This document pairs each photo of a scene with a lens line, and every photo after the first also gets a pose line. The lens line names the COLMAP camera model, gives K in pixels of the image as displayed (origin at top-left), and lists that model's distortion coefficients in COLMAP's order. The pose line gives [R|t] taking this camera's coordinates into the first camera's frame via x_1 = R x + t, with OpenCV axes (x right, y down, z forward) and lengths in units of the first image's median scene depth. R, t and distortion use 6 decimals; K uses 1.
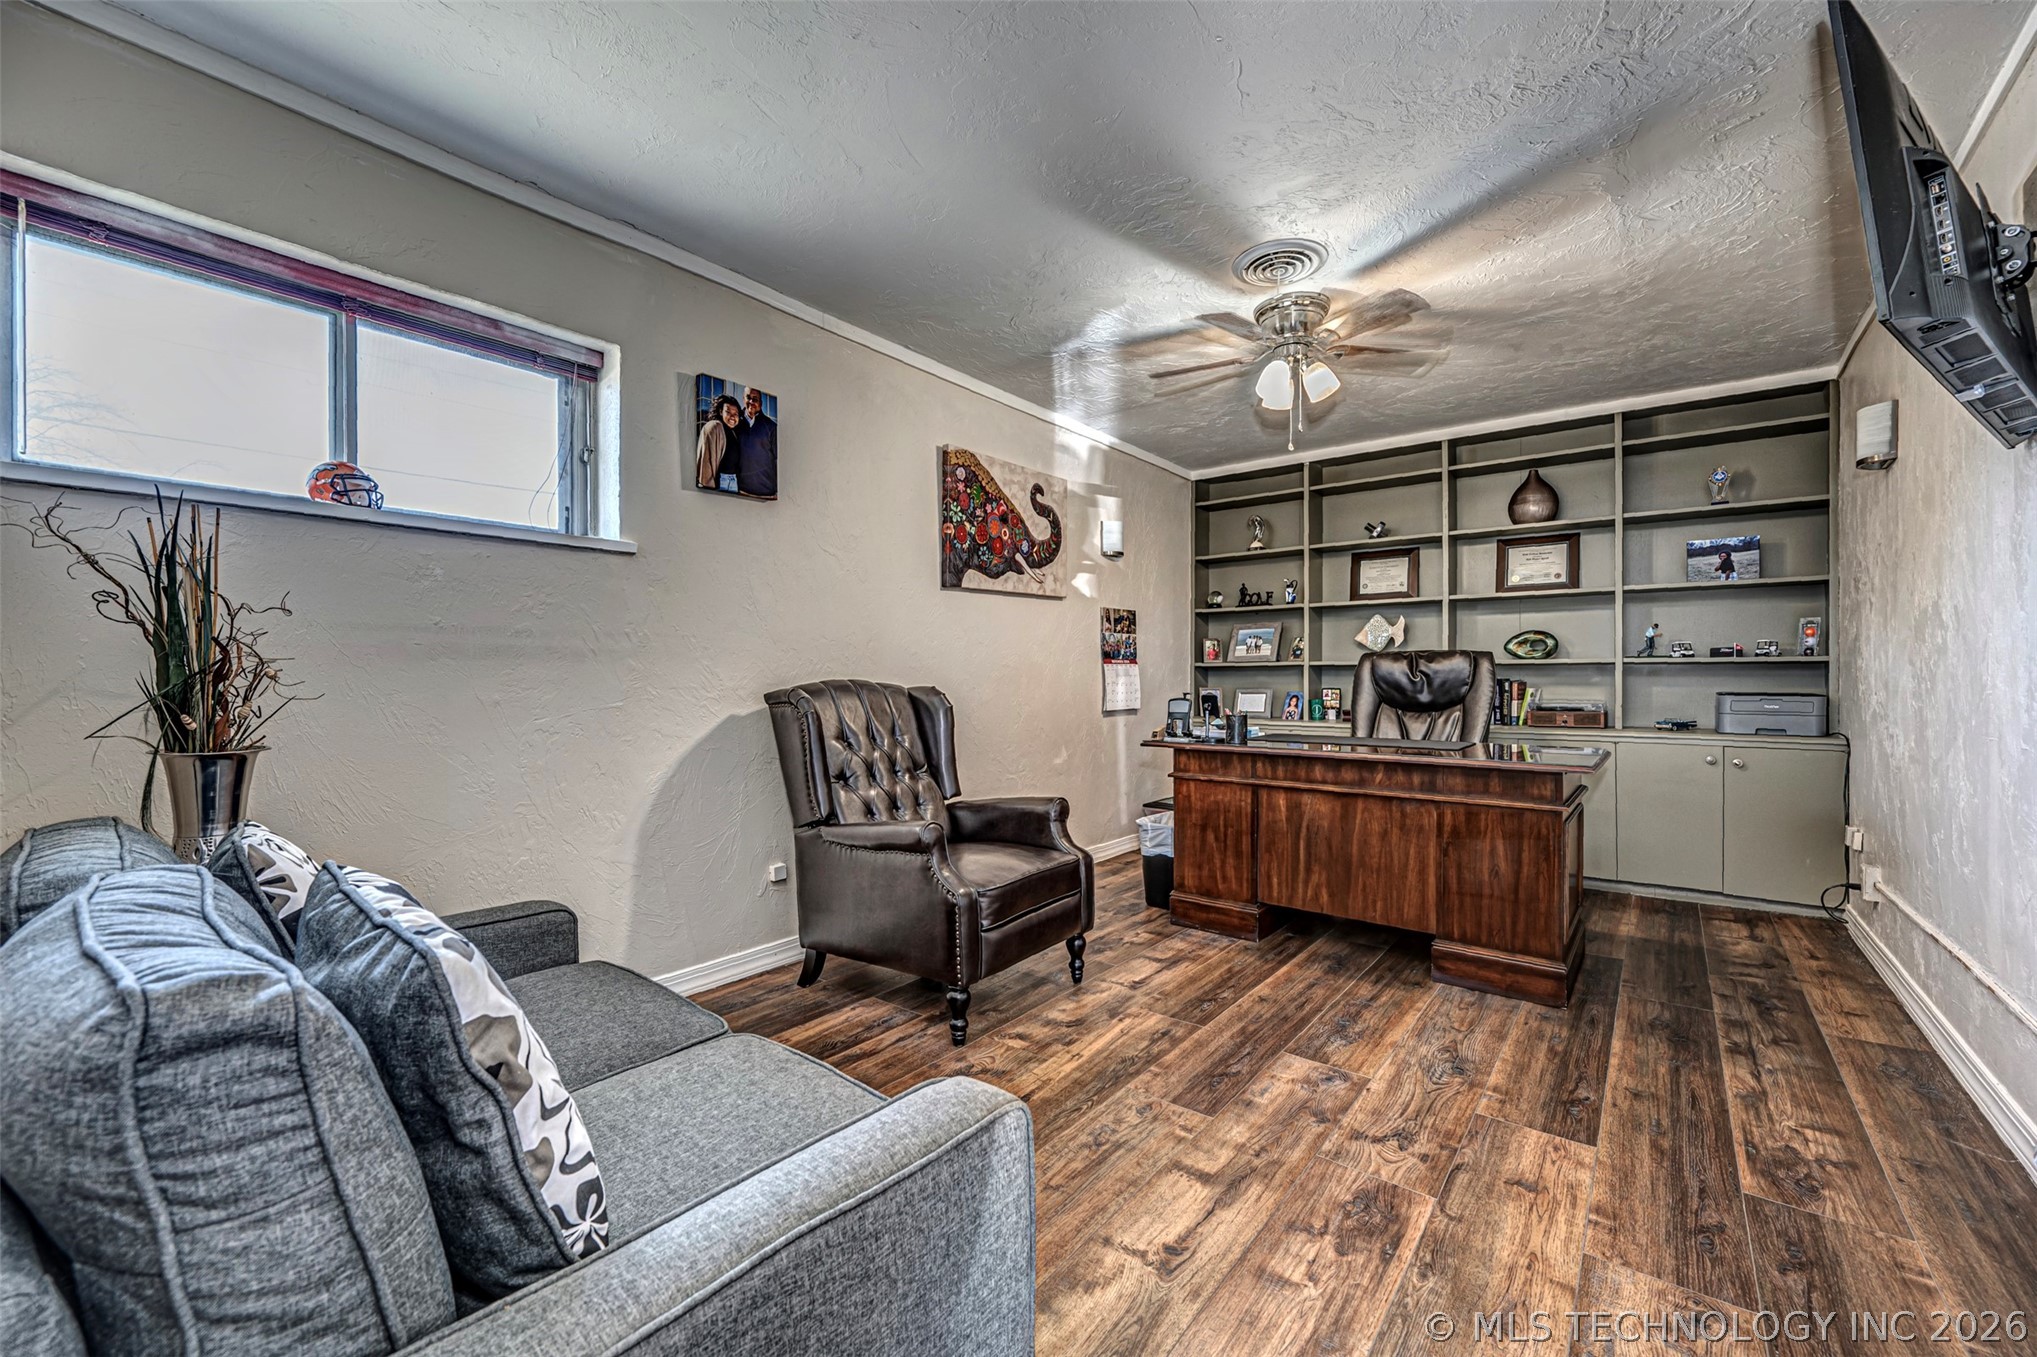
lens RADIAL K [[805.4, 0, 1014.8], [0, 805.4, 674.7], [0, 0, 1]] dist [-0.000139, 0.001017]
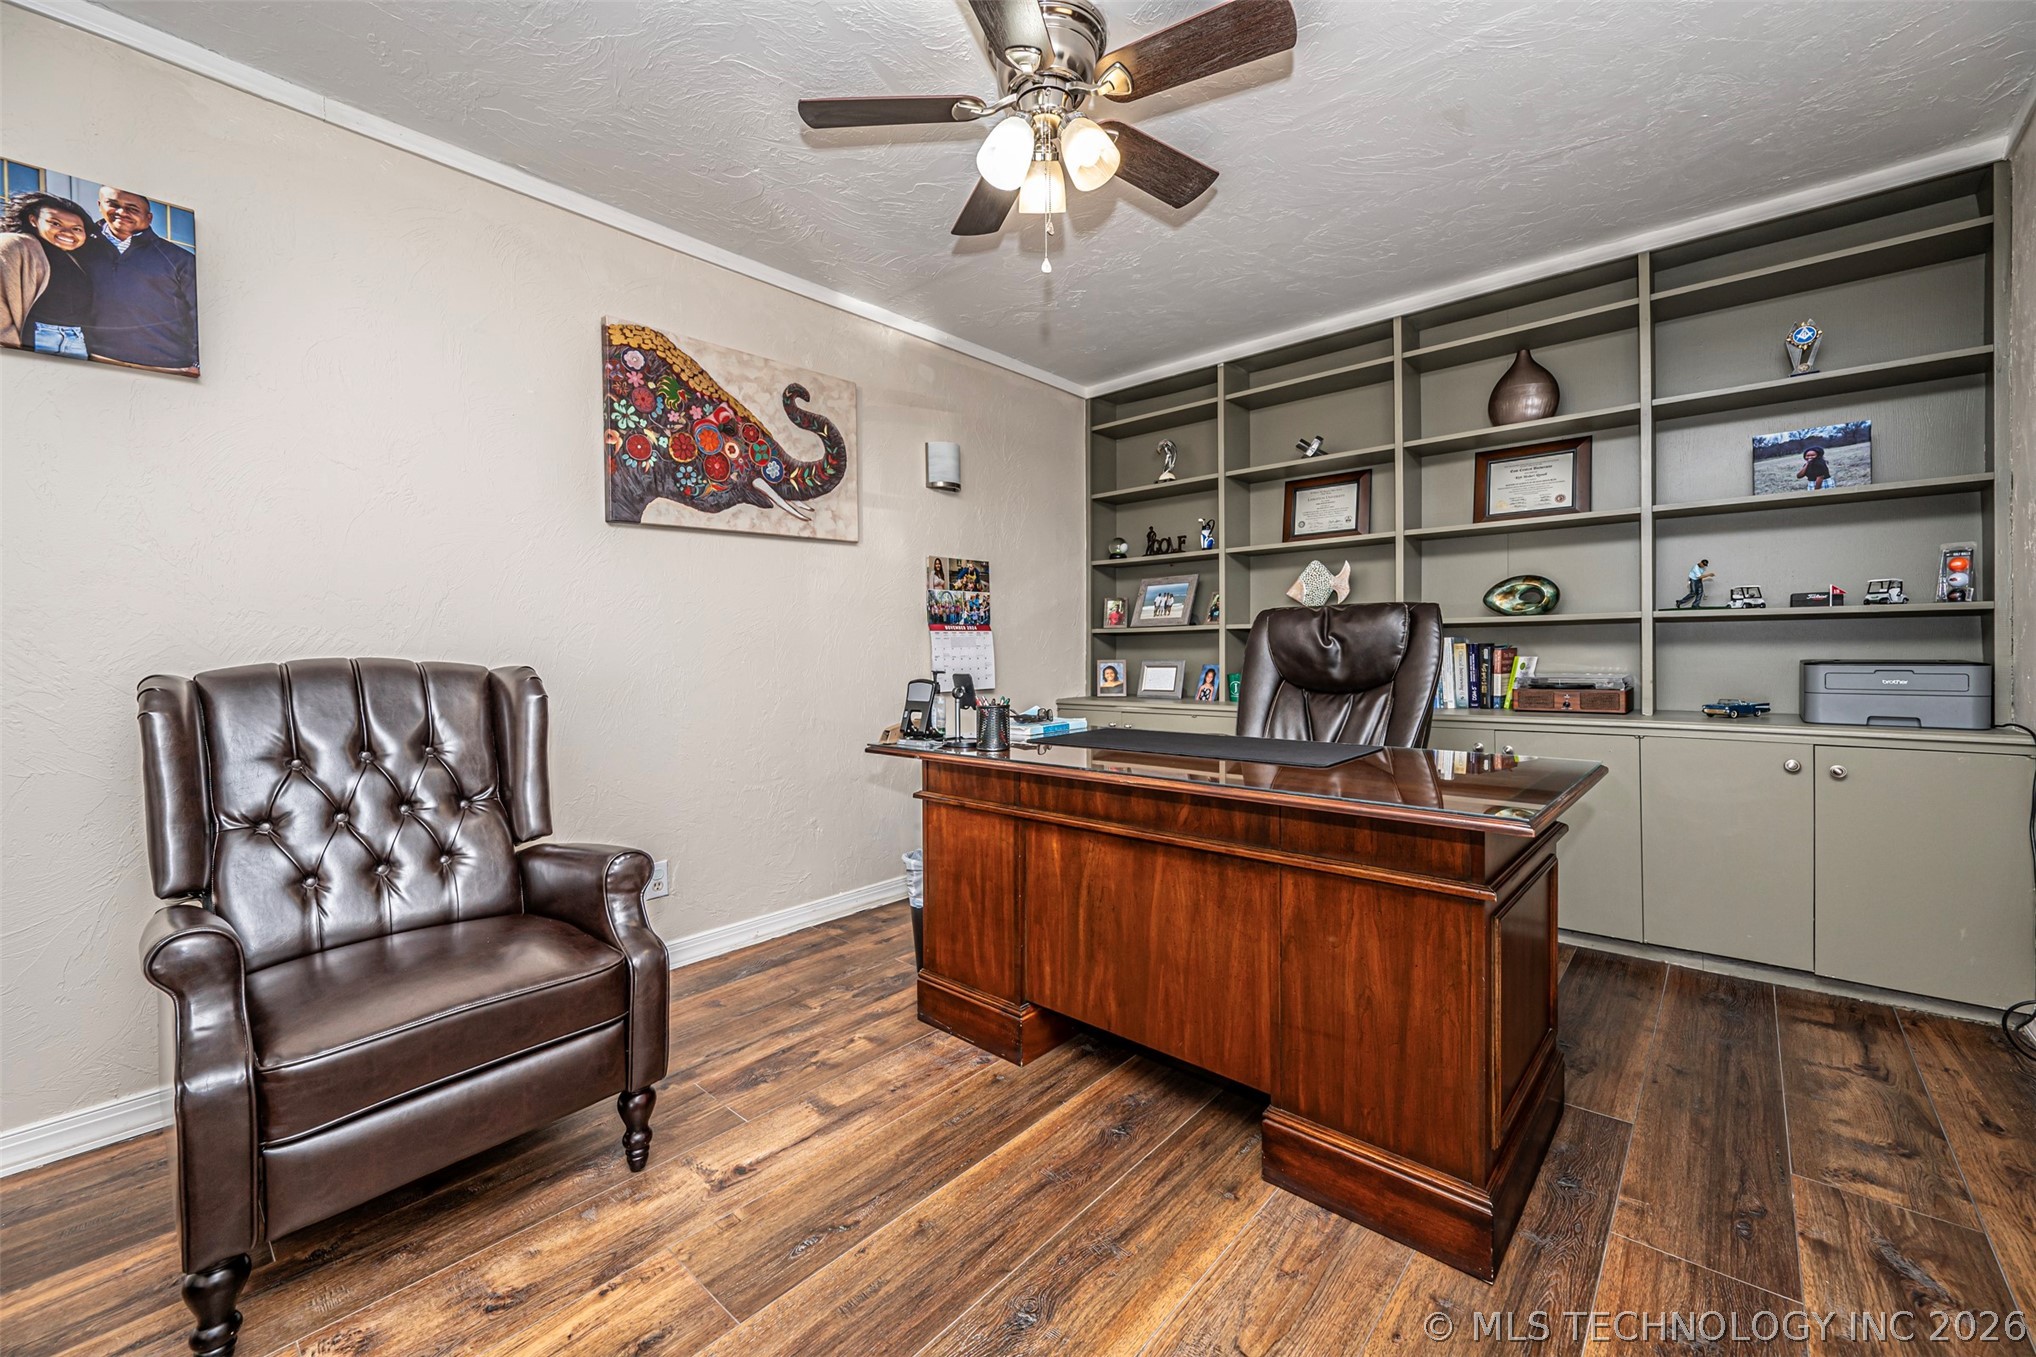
lens RADIAL K [[805.0, 0, 980.4], [0, 805.0, 652.0], [0, 0, 1]] dist [-0.000139, 0.001017]
pose [[0.996904, -0.012395, -0.077651, 0.299644], [0.012947, 0.999894, 0.006617, 0.002832], [0.077561, -0.007602, 0.996959, 0.344999]]
